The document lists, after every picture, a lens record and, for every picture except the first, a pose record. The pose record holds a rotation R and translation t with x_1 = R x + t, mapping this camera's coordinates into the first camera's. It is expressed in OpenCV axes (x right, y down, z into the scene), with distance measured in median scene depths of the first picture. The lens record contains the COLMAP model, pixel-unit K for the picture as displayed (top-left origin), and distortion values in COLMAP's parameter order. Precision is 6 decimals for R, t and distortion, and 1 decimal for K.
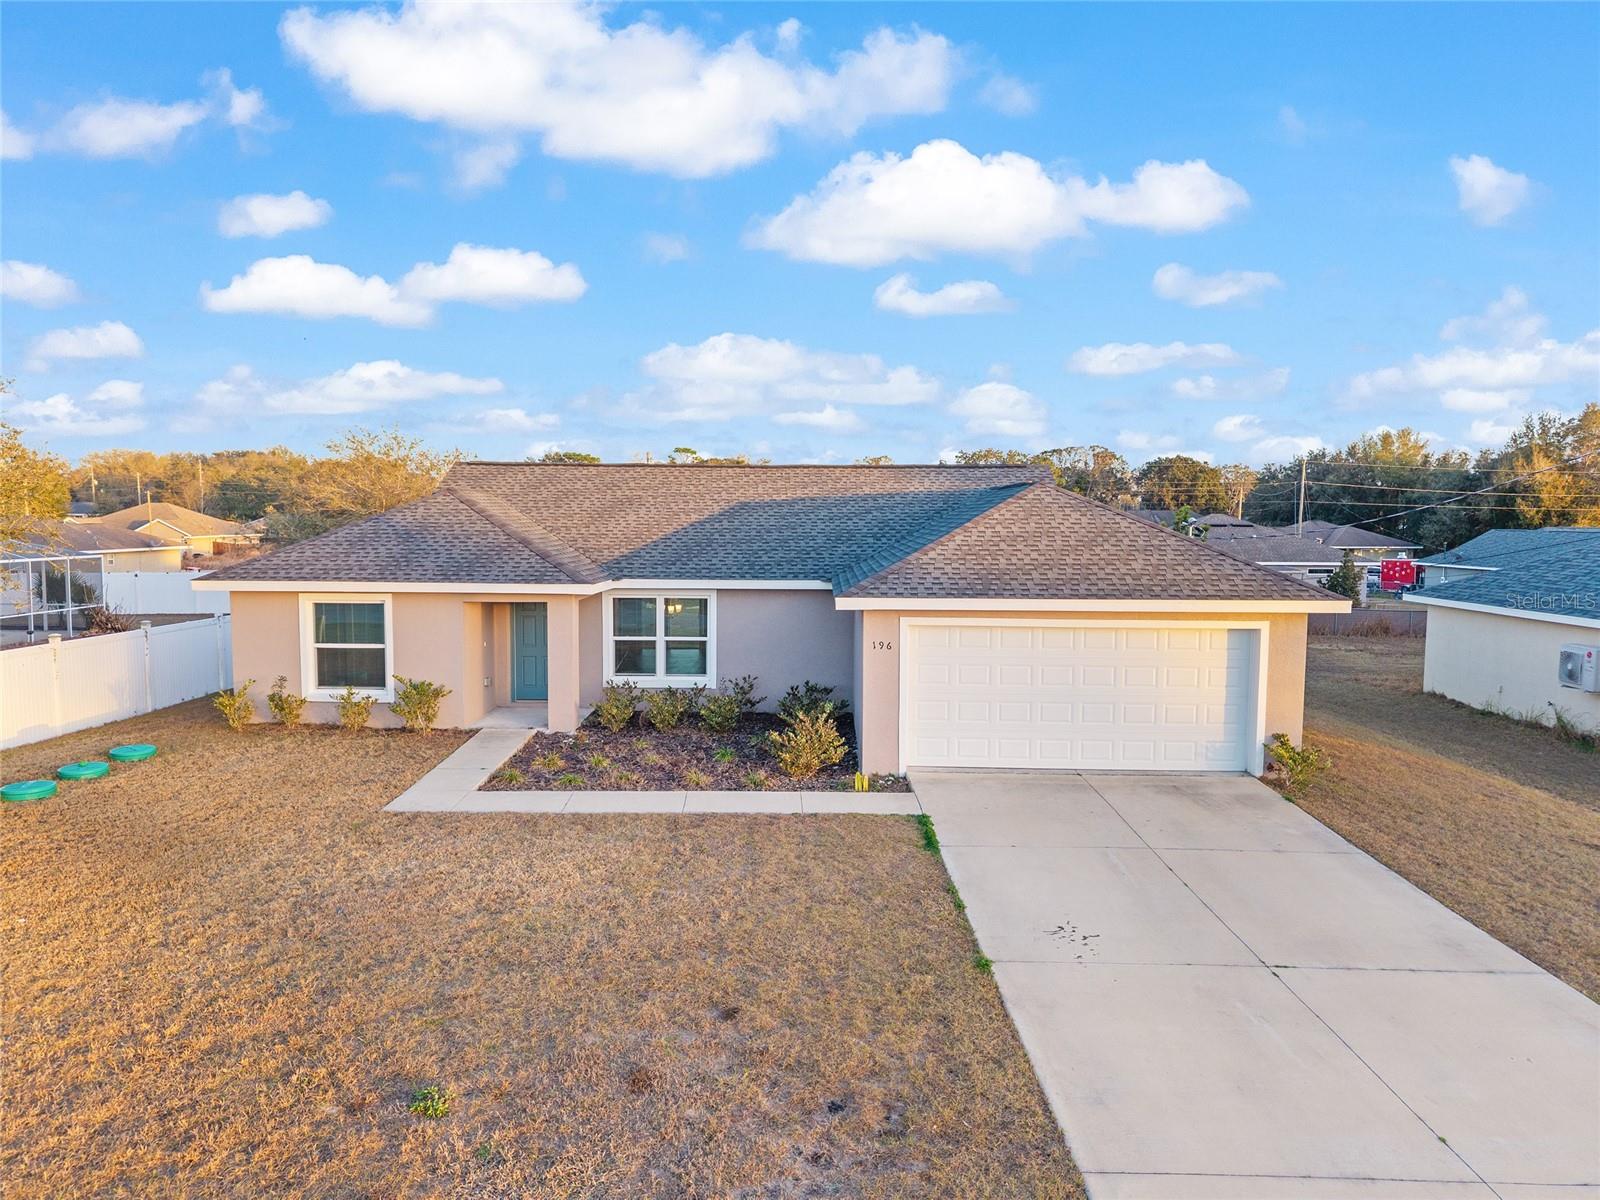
lens RADIAL K [[1071.8, 0, 795.2], [0, 1071.8, 601.6], [0, 0, 1]] dist [0.011893, -0.002881]
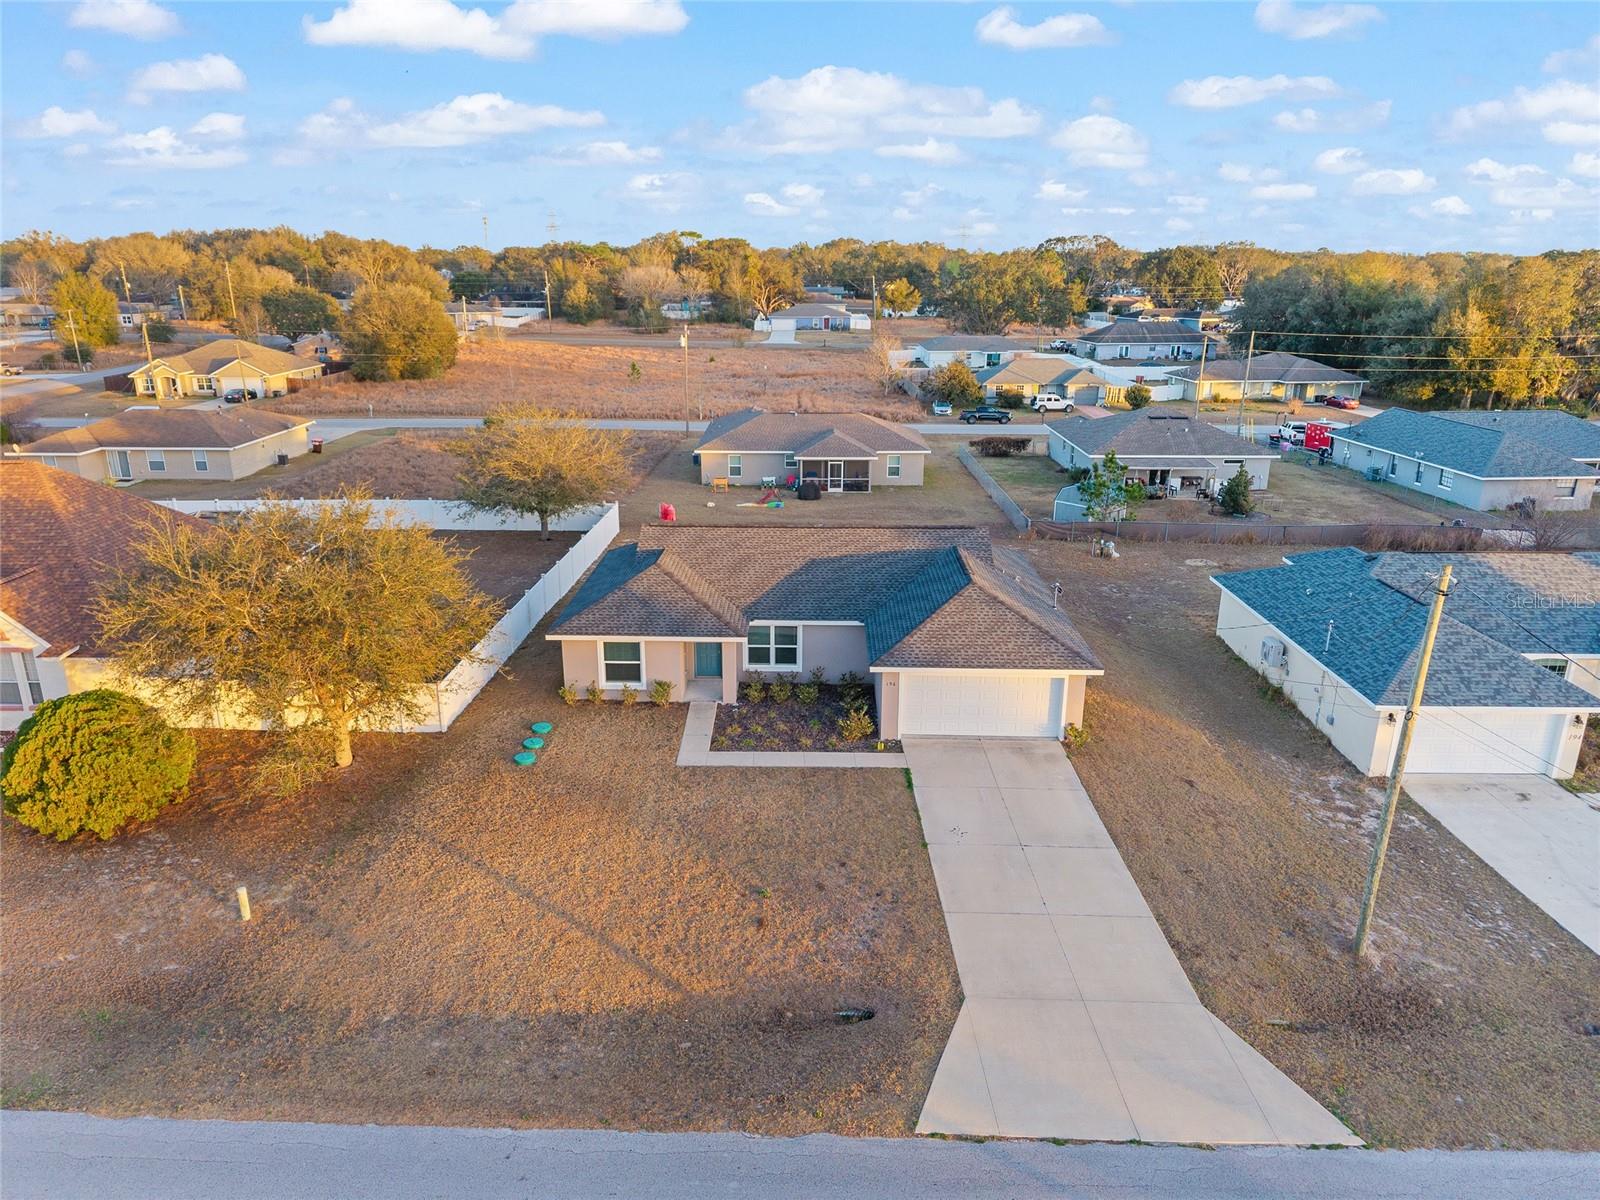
lens RADIAL K [[1067.0, 0, 792.2], [0, 1067.0, 594.2], [0, 0, 1]] dist [0.053197, -0.062625]
pose [[0.999992, -0.003035, -0.002496, -0.111587], [0.003508, 0.975697, 0.219094, -0.605004], [0.001770, -0.219101, 0.975701, -1.061184]]
